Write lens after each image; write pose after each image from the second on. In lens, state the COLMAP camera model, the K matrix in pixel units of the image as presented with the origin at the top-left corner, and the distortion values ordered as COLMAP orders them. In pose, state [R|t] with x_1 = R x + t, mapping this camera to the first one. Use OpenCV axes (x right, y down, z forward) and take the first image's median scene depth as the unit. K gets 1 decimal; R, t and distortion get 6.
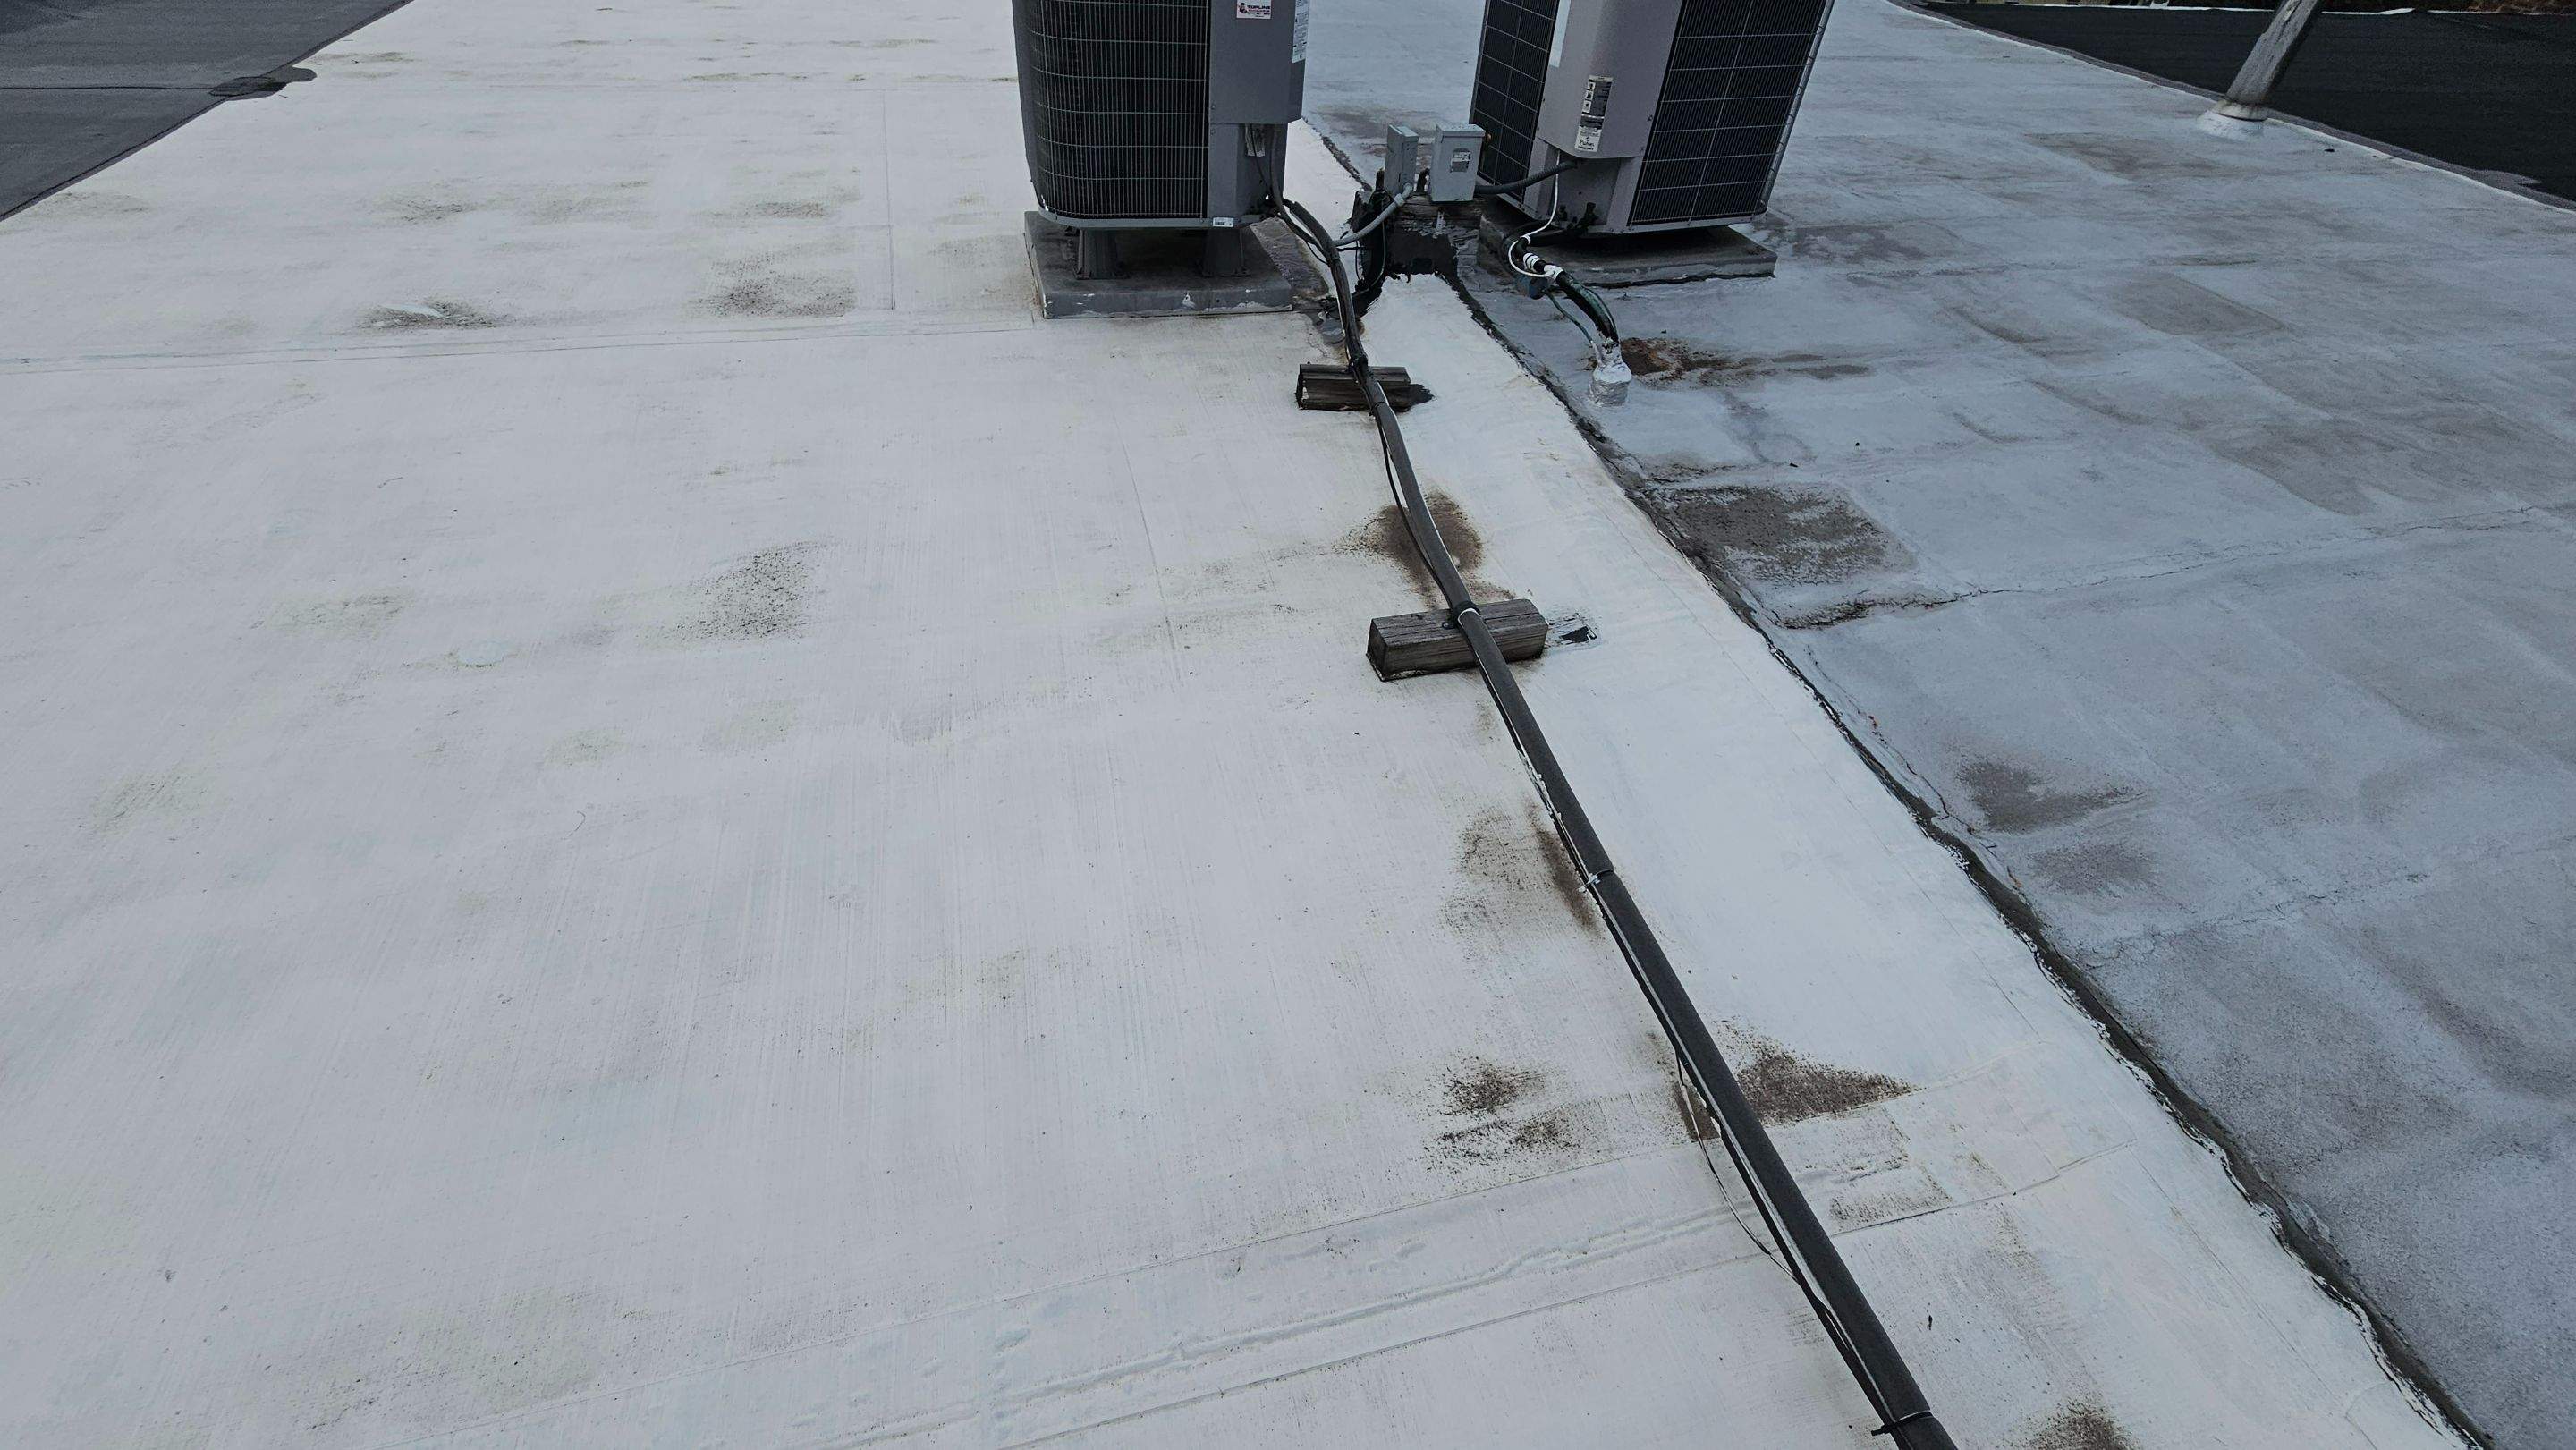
lens RADIAL K [[1052.3, 0, 1277.4], [0, 1052.3, 723.1], [0, 0, 1]] dist [-0.000422, -0.000324]
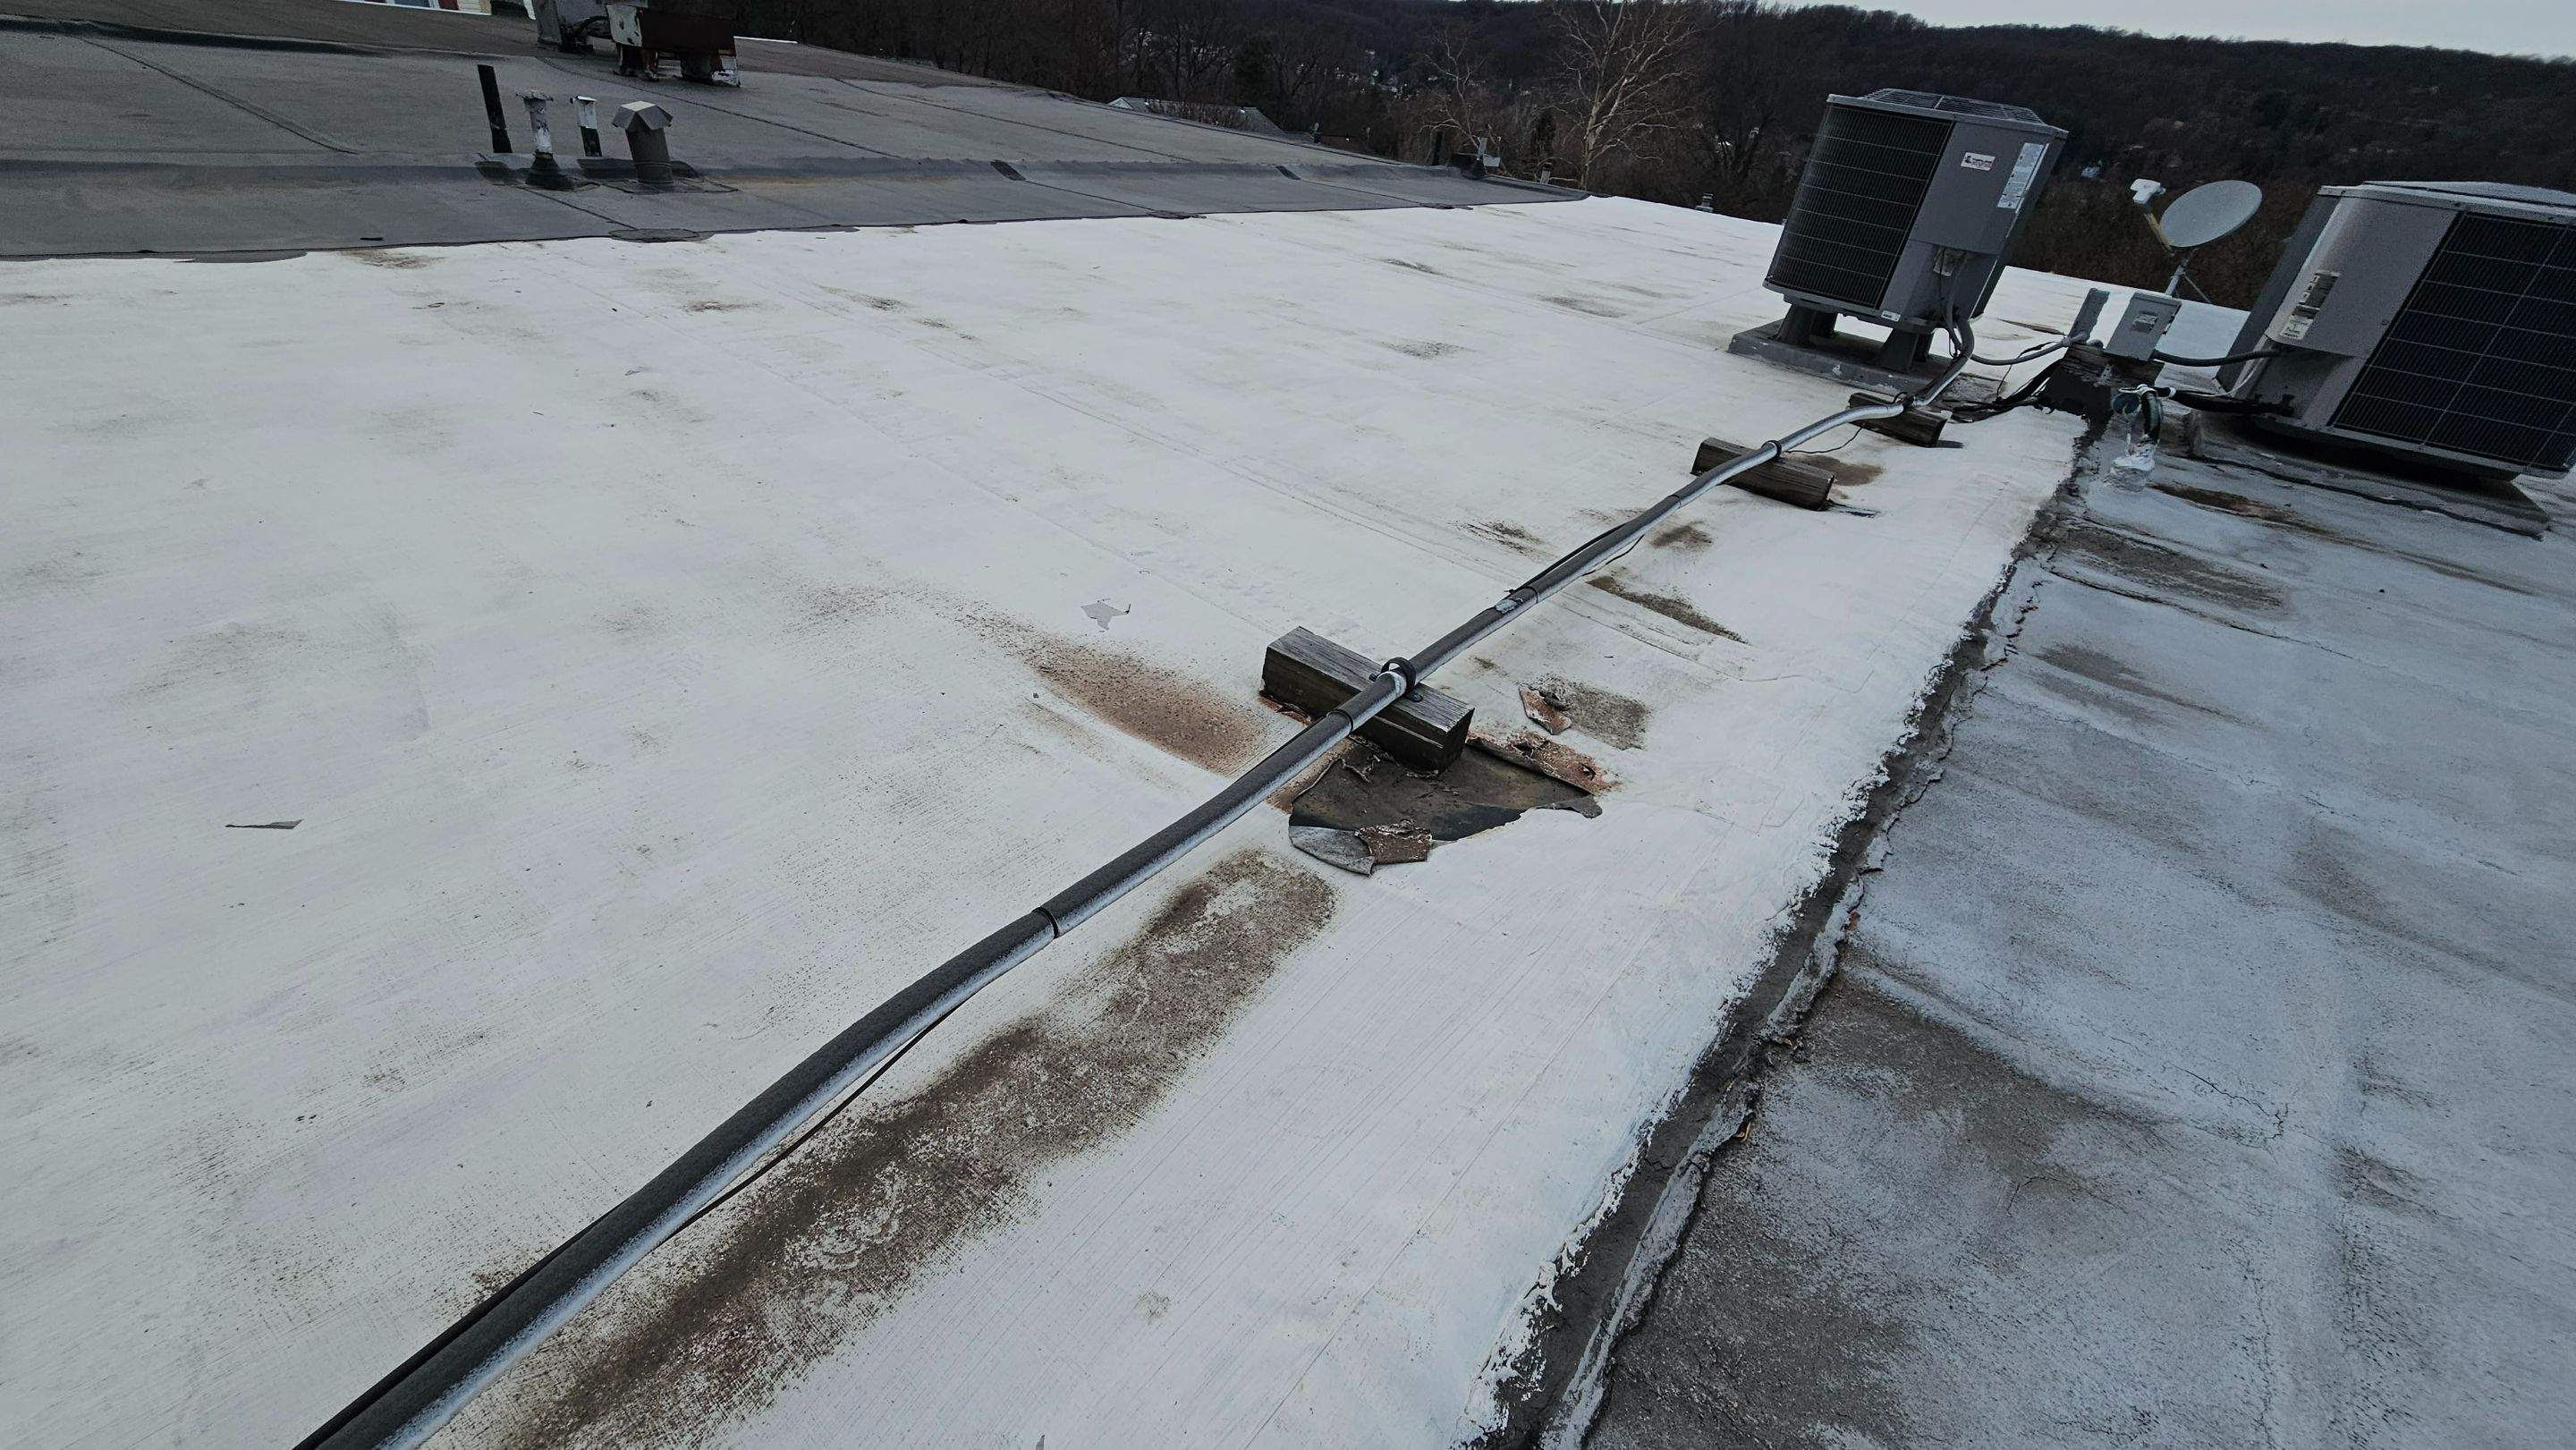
lens RADIAL K [[1052.3, 0, 1277.4], [0, 1052.3, 723.1], [0, 0, 1]] dist [-0.000422, -0.000324]
pose [[0.609790, 0.442256, -0.657697, 0.687074], [-0.597391, 0.801815, -0.014711, 0.477722], [0.520845, 0.401873, 0.753139, -0.189047]]
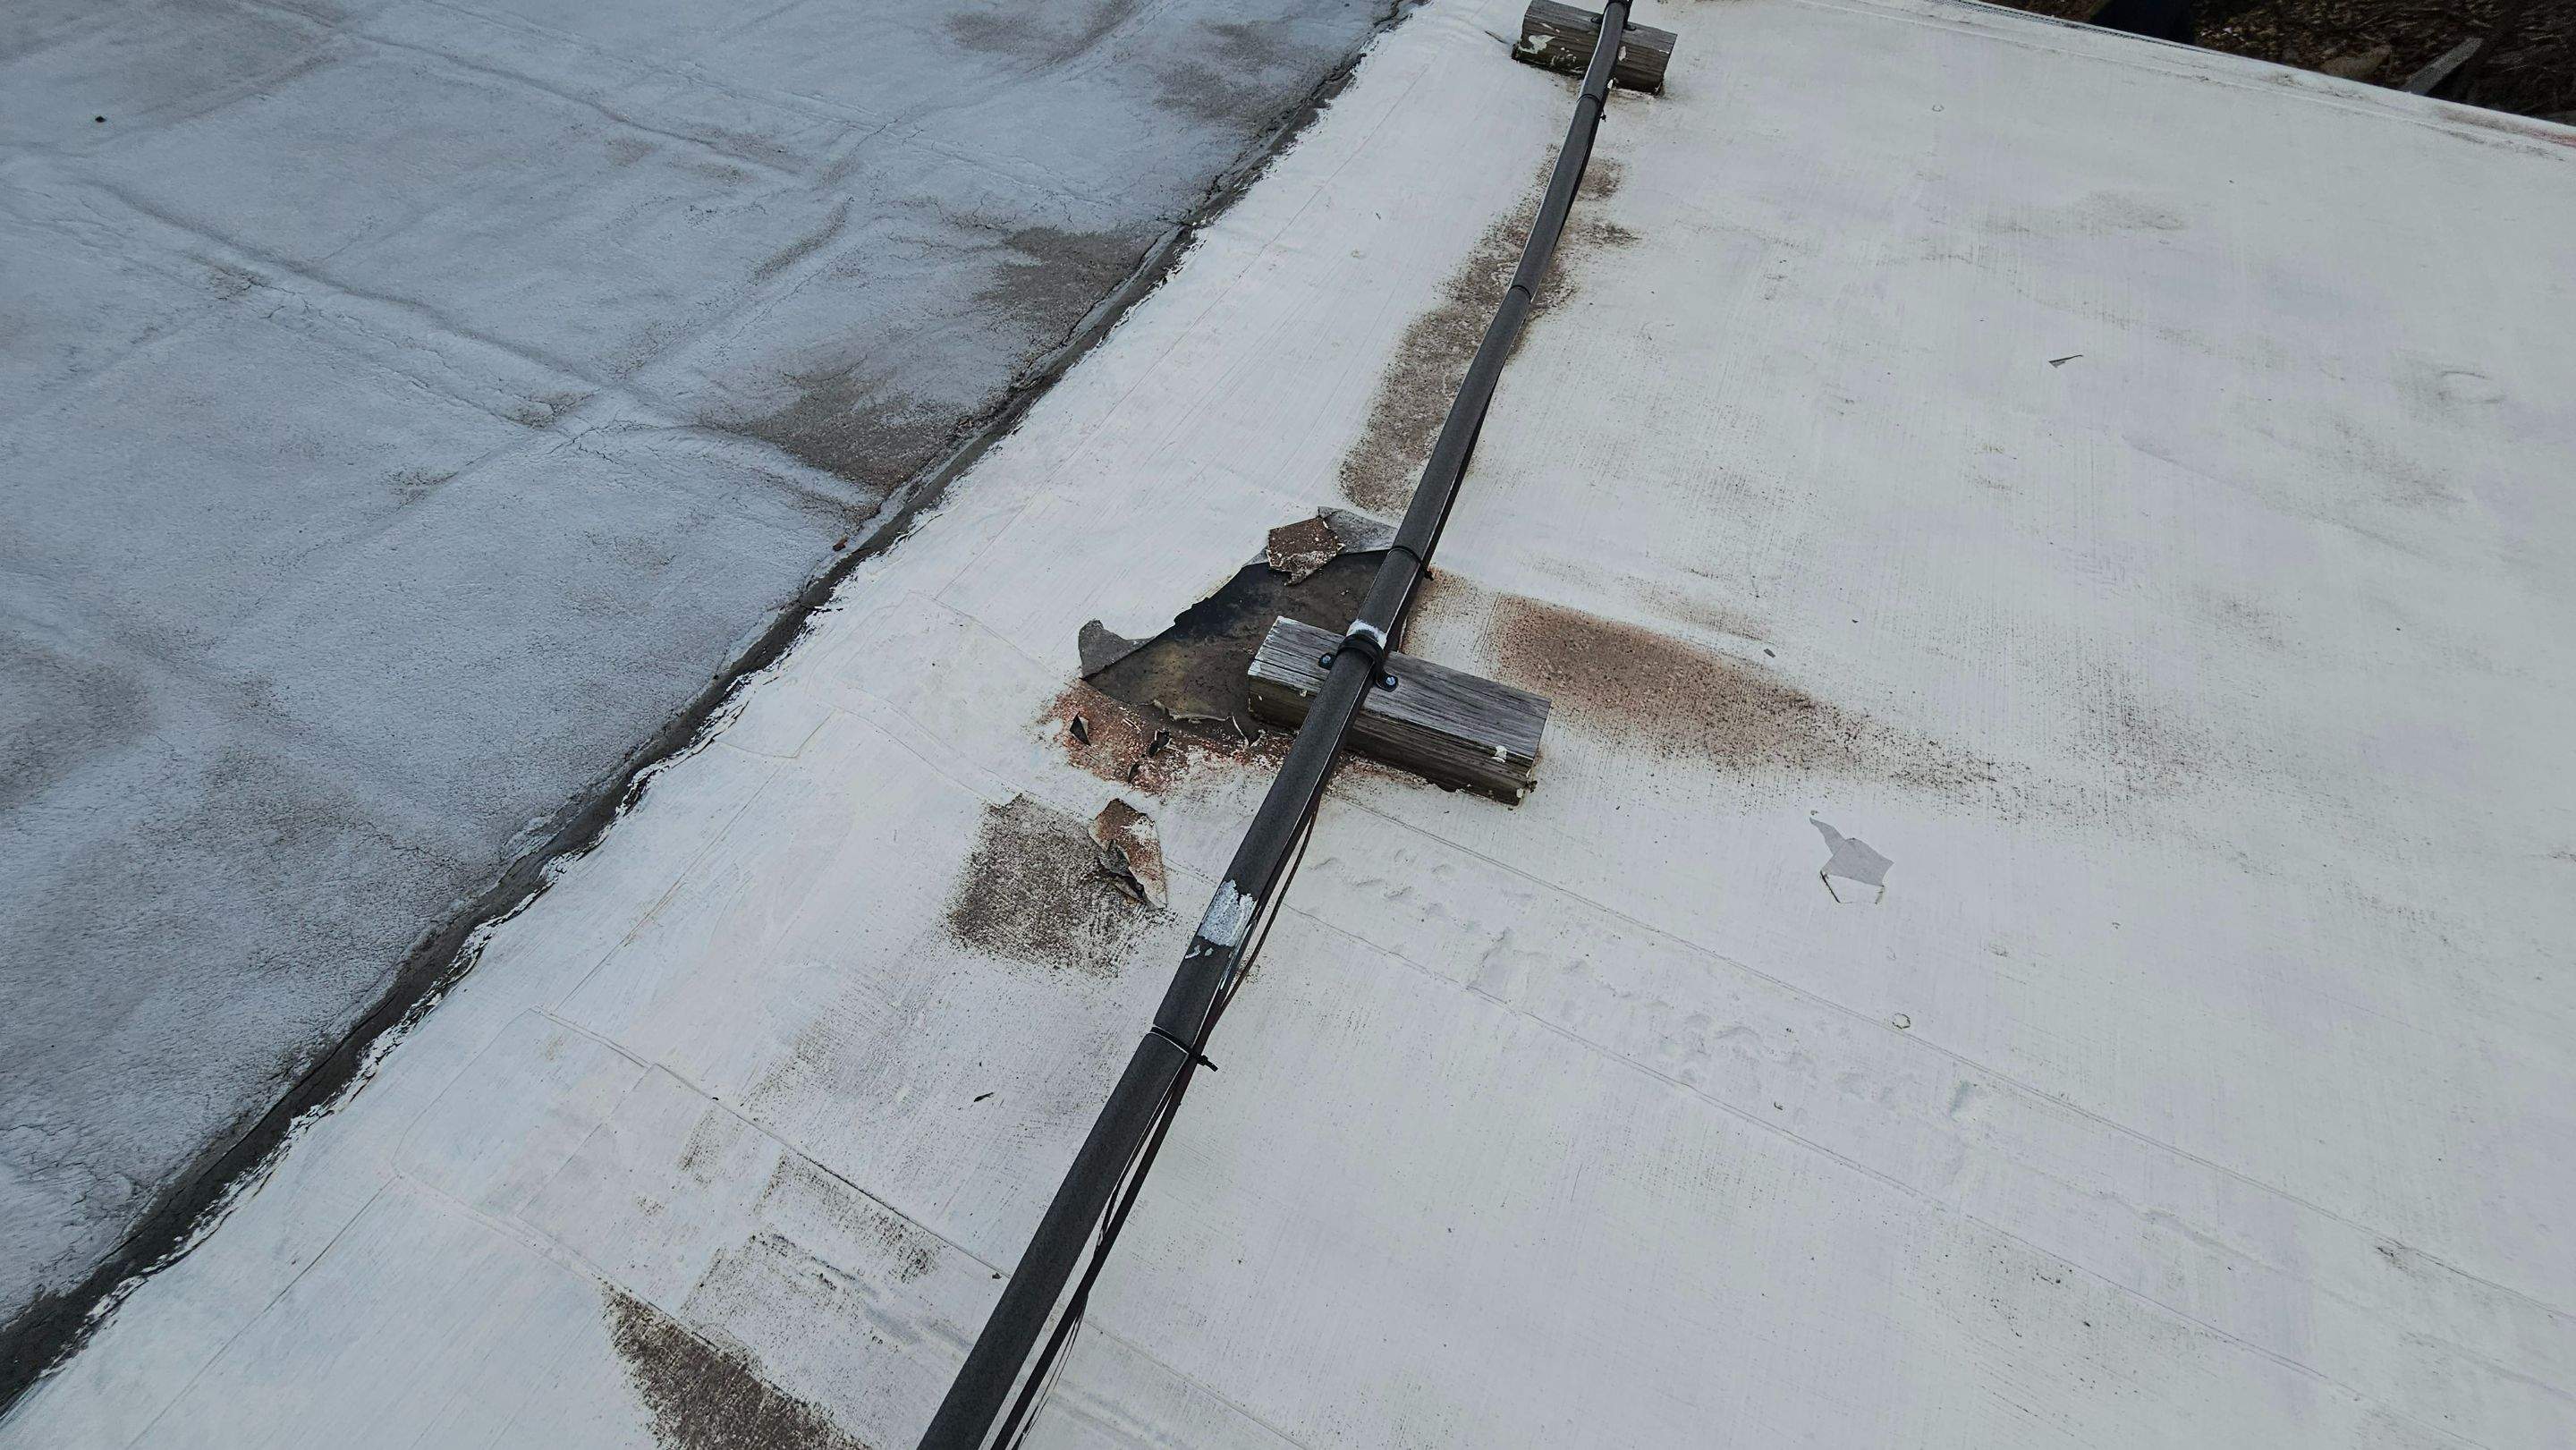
lens RADIAL K [[1048.2, 0, 1271.5], [0, 1048.2, 726.3], [0, 0, 1]] dist [-0.000968, -0.000367]
pose [[-0.773387, -0.557288, 0.302165, 0.187505], [0.373907, -0.016095, 0.927326, -0.027504], [-0.511924, 0.830163, 0.220822, 0.247740]]
